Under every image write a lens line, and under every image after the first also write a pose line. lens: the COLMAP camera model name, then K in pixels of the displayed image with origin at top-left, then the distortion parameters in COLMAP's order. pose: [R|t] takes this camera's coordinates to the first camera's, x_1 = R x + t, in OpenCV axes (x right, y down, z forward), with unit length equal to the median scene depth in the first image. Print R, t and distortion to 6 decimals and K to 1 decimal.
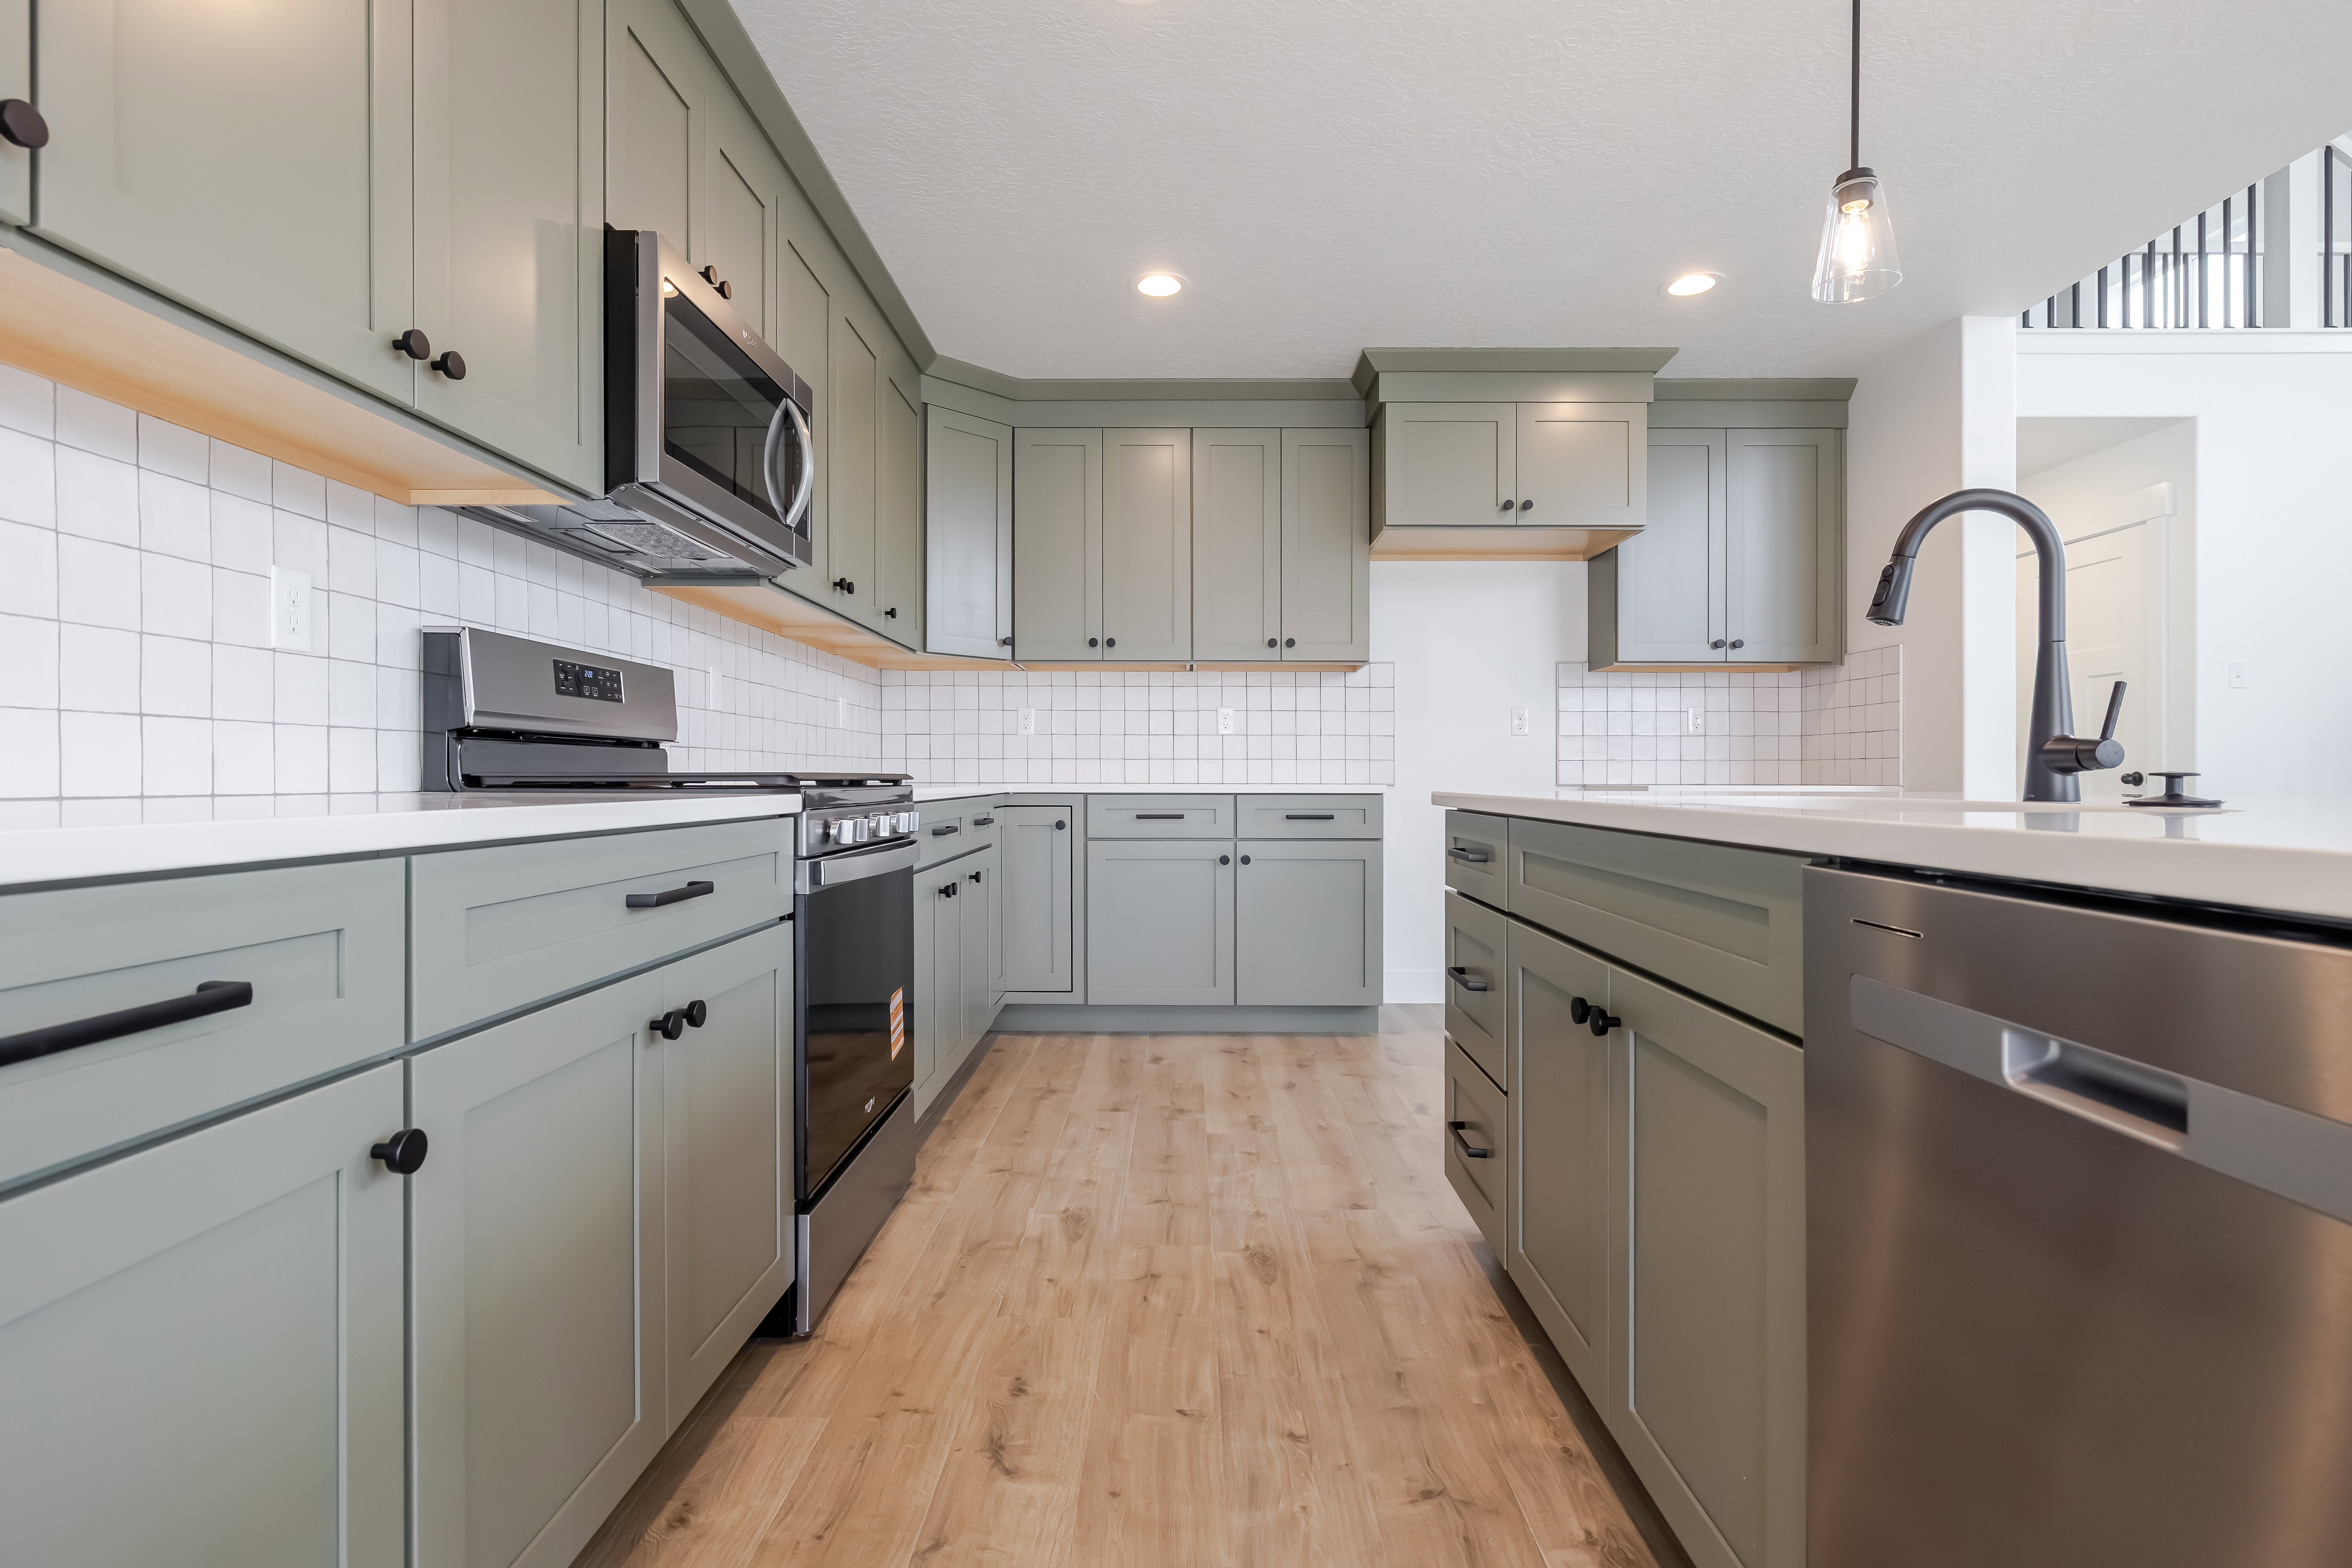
lens RADIAL K [[1128.5, 0, 1181.0], [0, 1128.5, 777.7], [0, 0, 1]] dist [-0.009709, -0.000090]
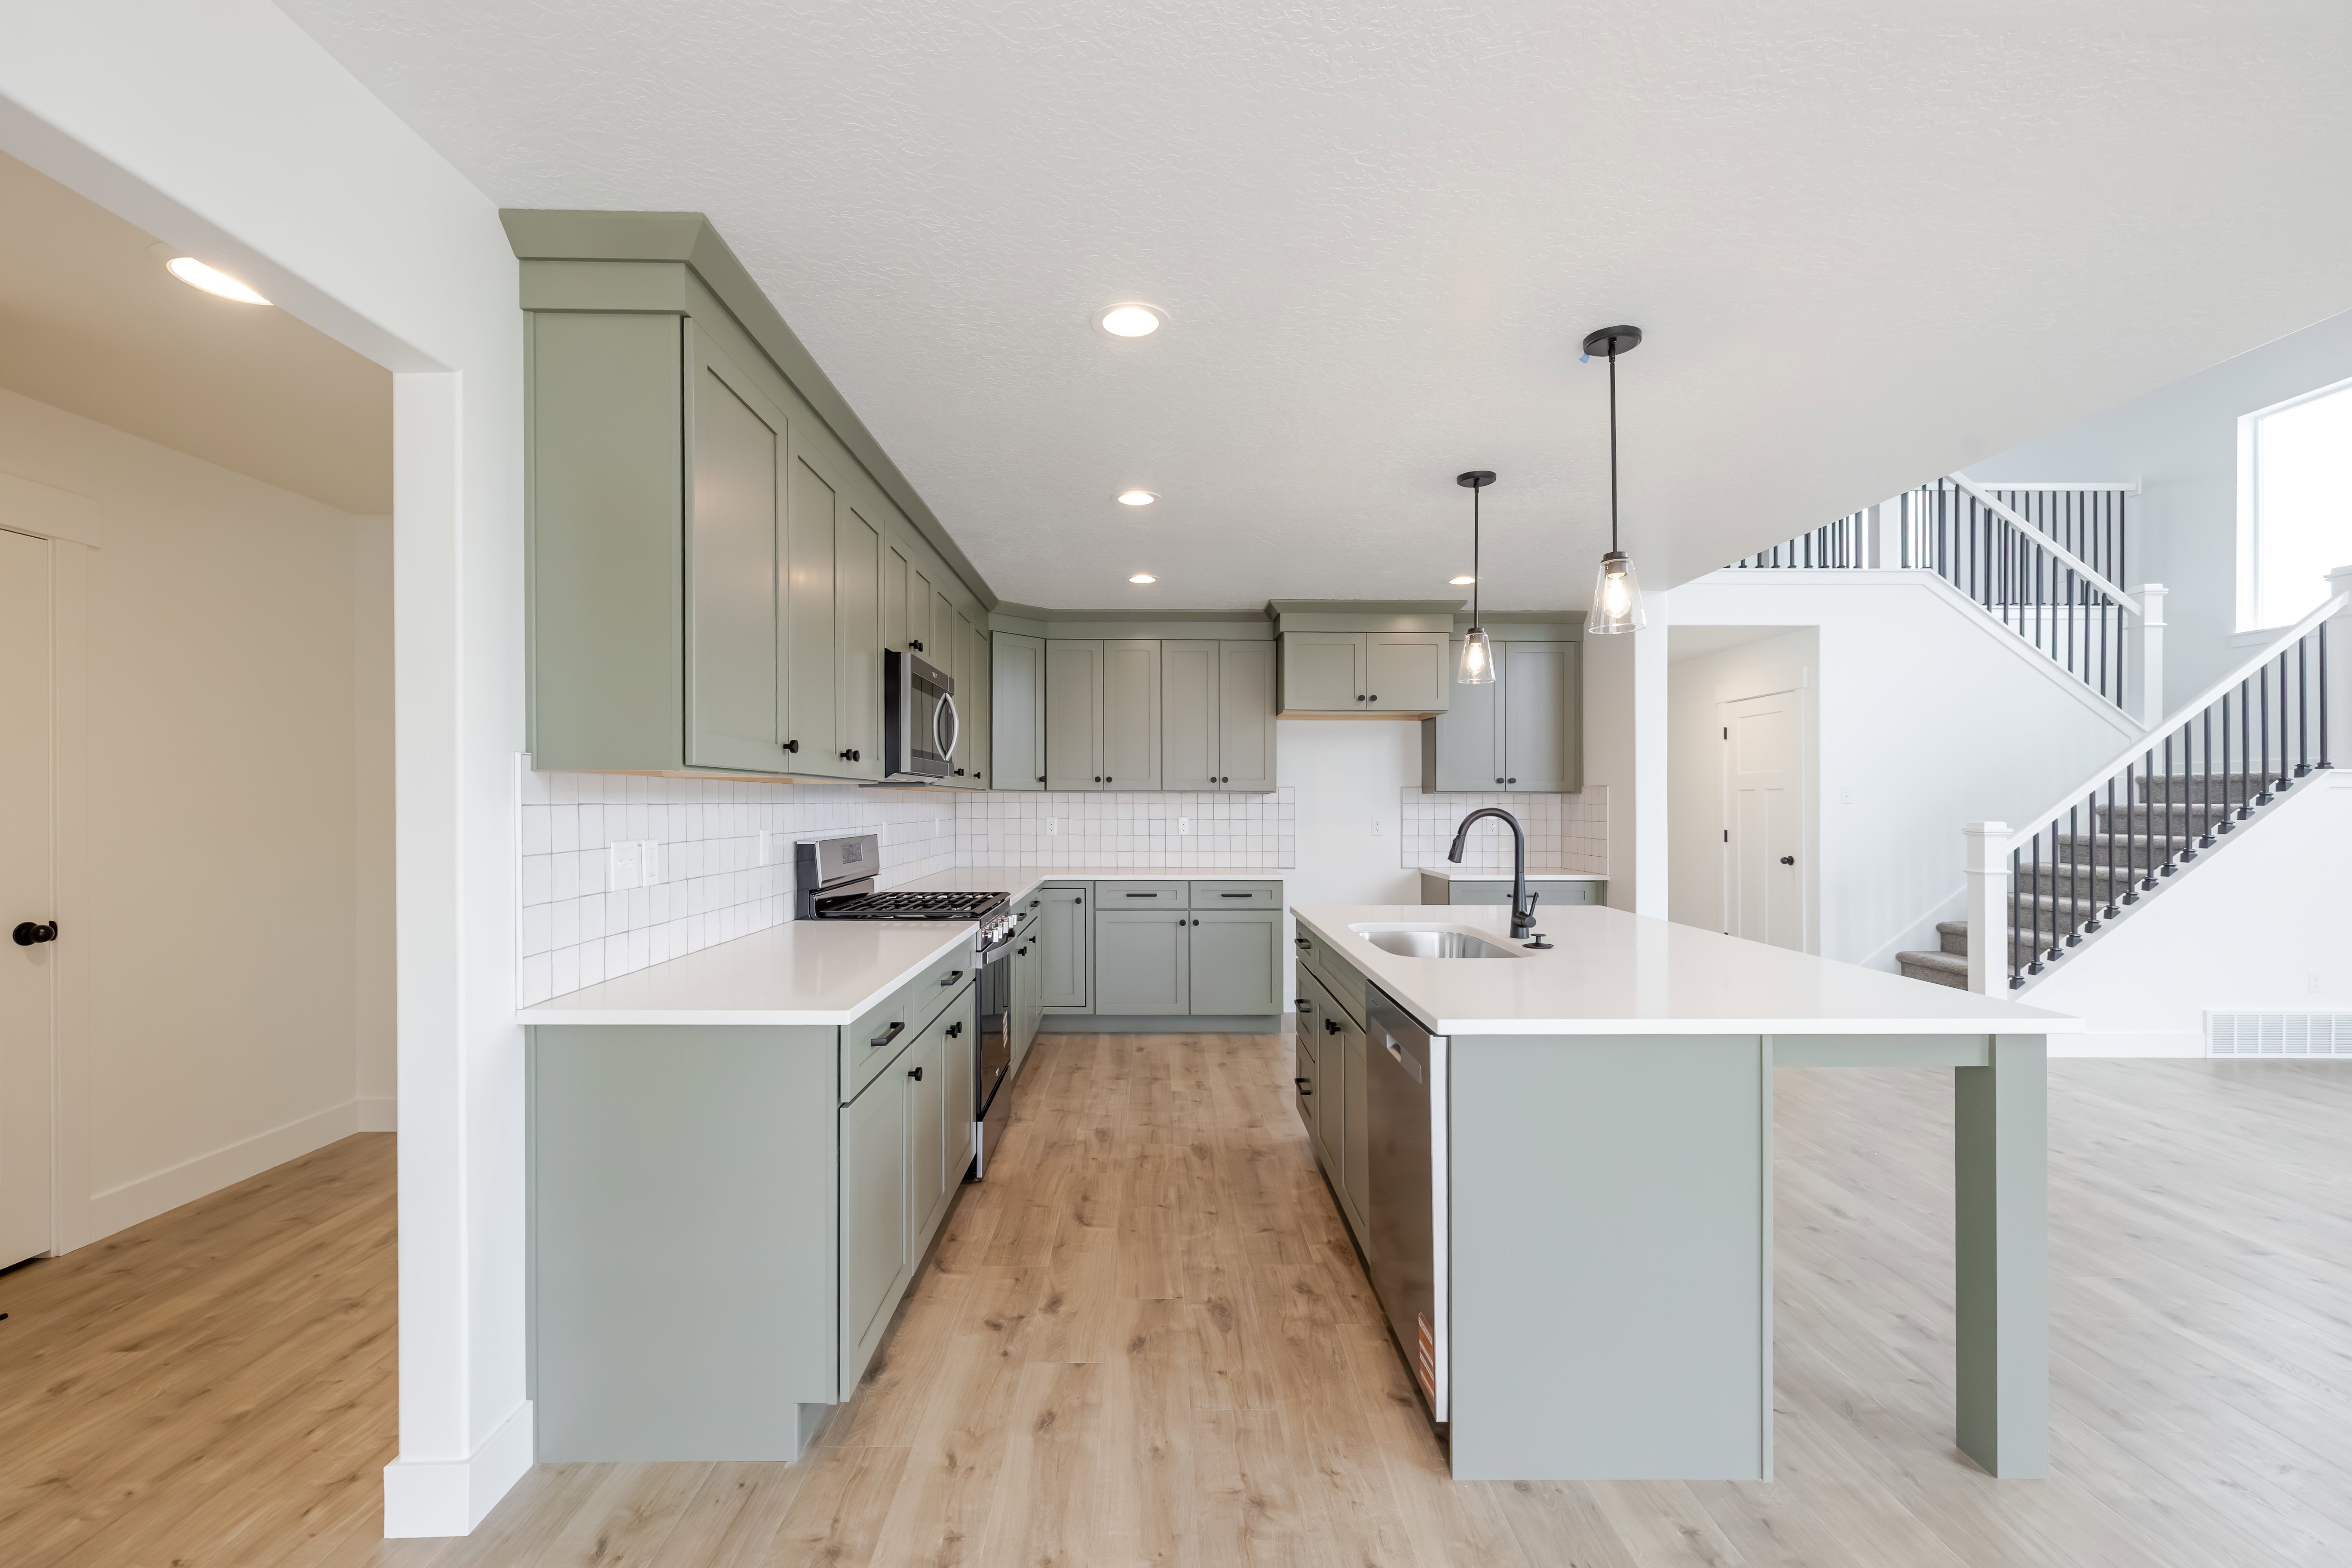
lens RADIAL K [[1001.1, 0, 1163.7], [0, 1001.1, 795.9], [0, 0, 1]] dist [-0.000057, -0.000430]
pose [[0.999872, -0.000779, 0.015969, -0.013017], [0.000914, 0.999964, -0.008444, -0.120216], [-0.015962, 0.008457, 0.999837, -0.519884]]
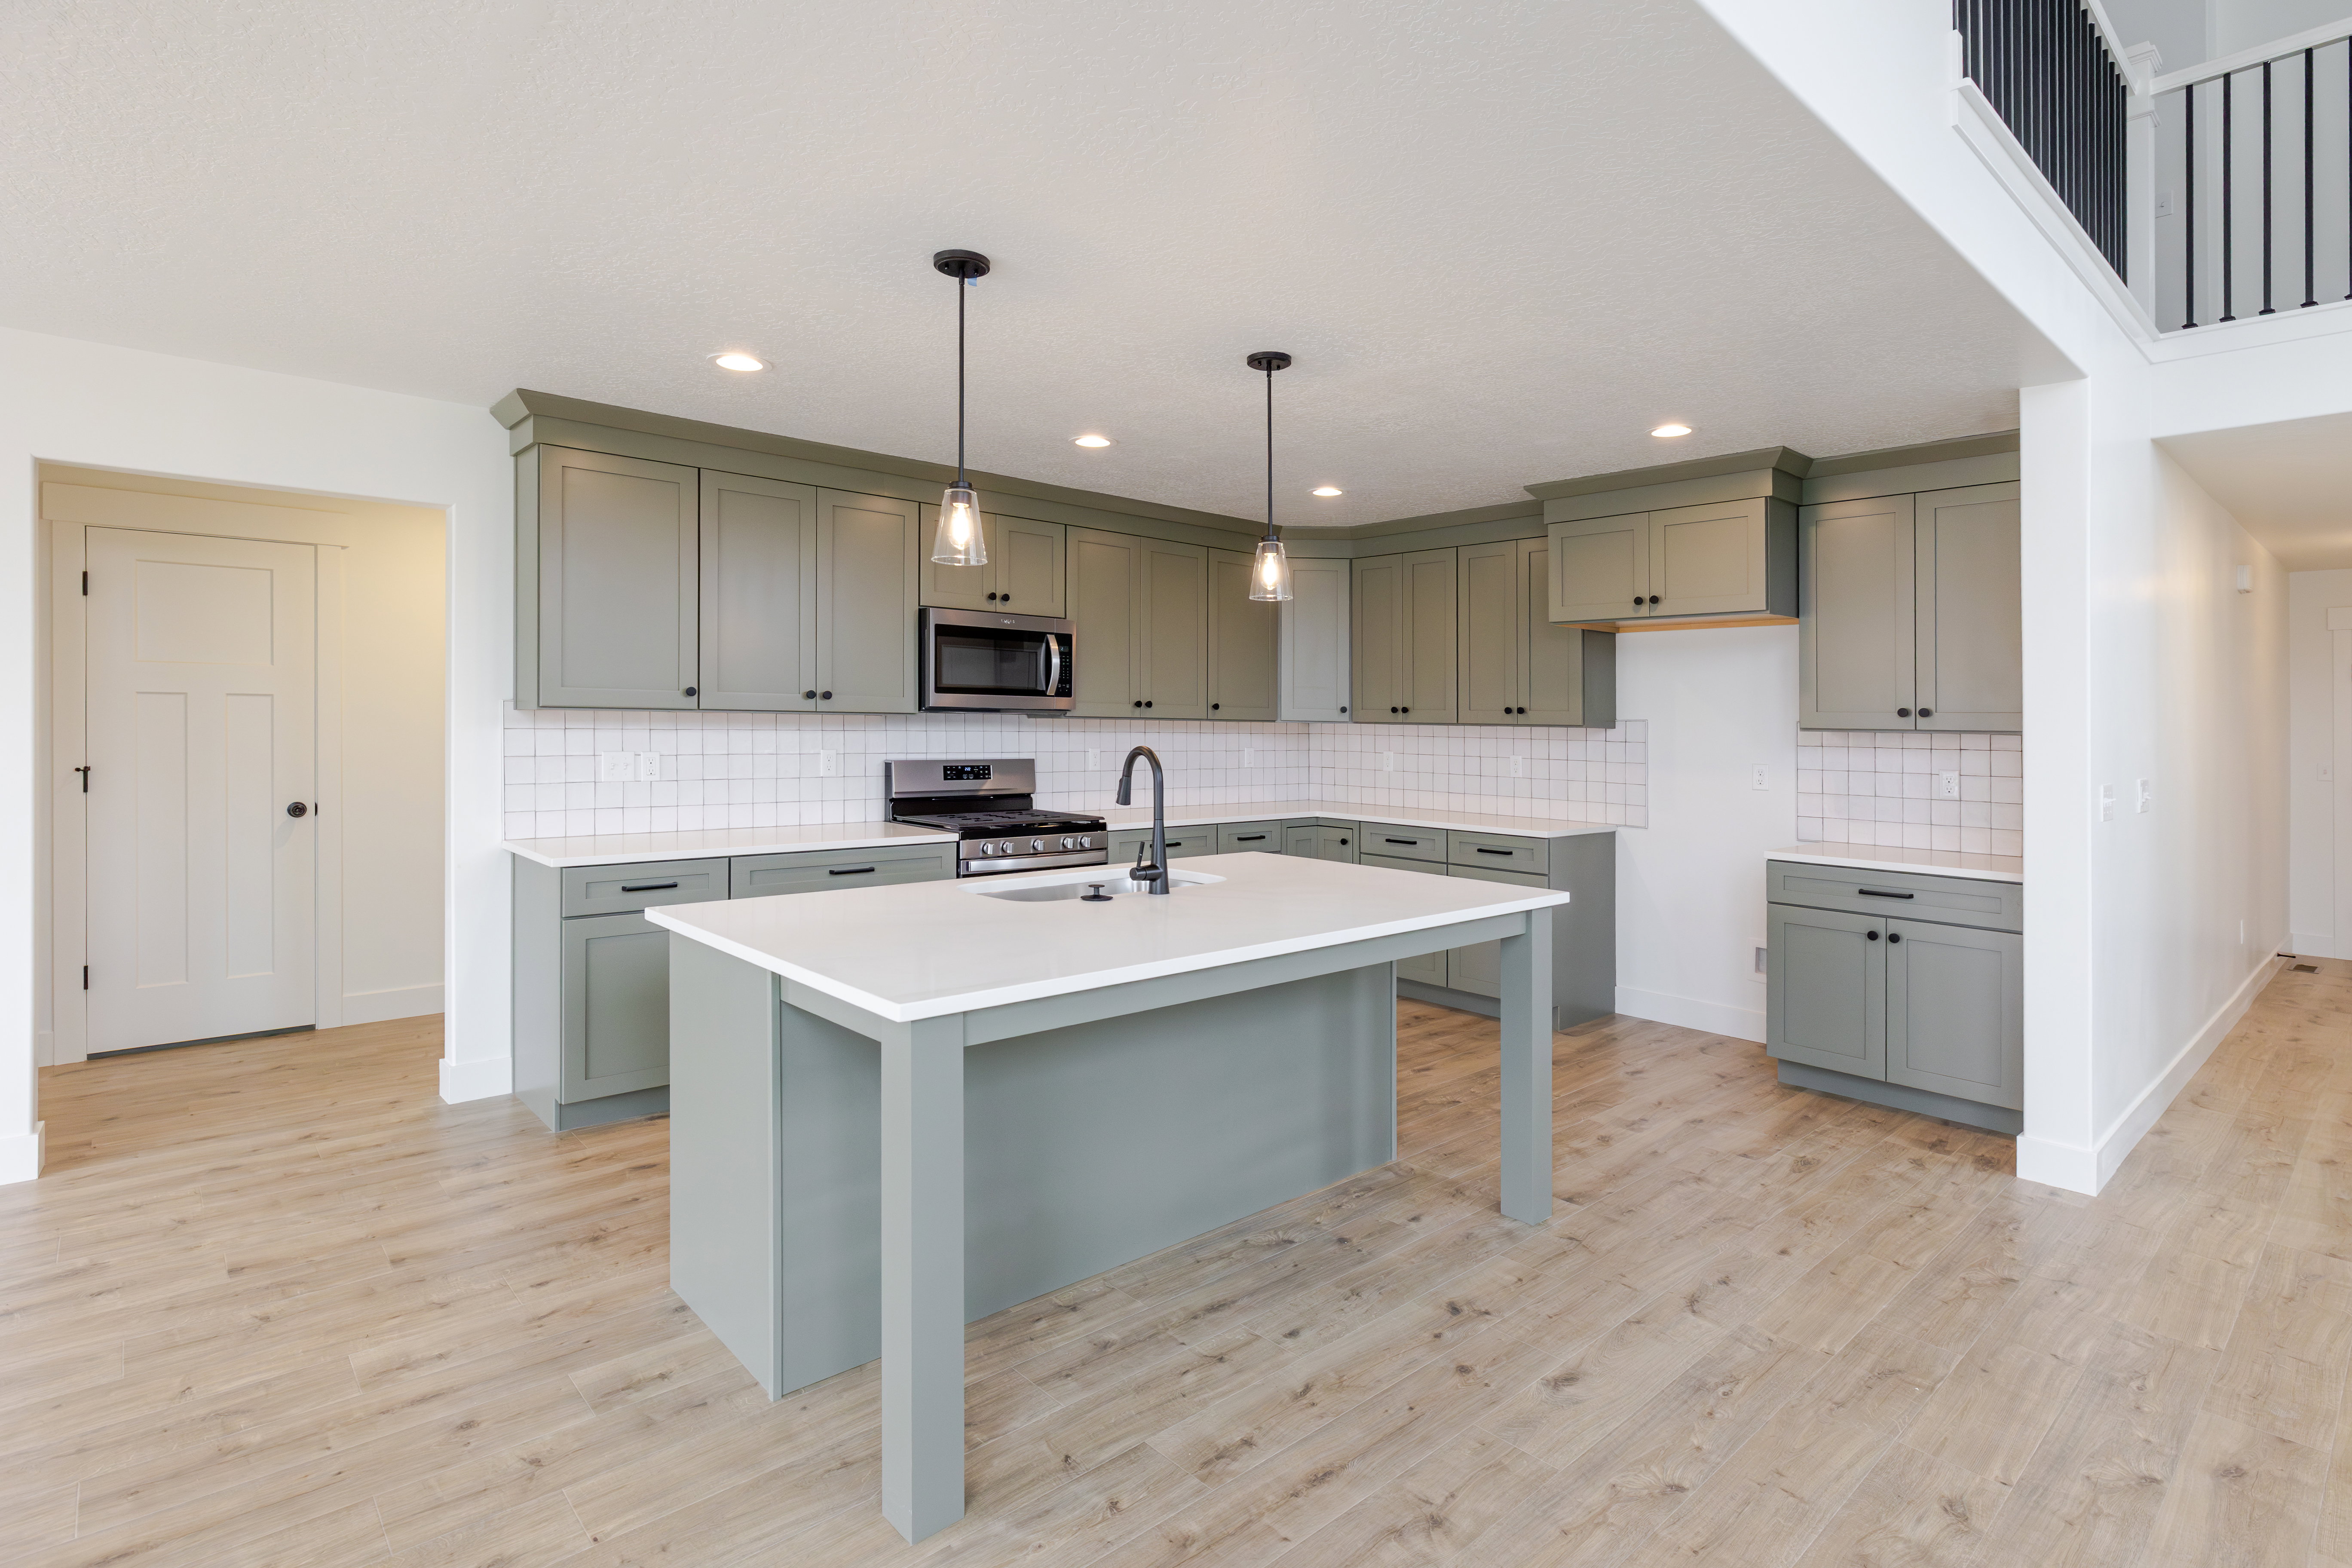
lens RADIAL K [[1147.4, 0, 1178.3], [0, 1147.4, 729.1], [0, 0, 1]] dist [-0.002719, -0.000051]
pose [[0.680706, 0.011952, -0.732460, 1.081675], [-0.015052, 0.999884, 0.002328, -0.134473], [0.732402, 0.009440, 0.680807, -0.212956]]
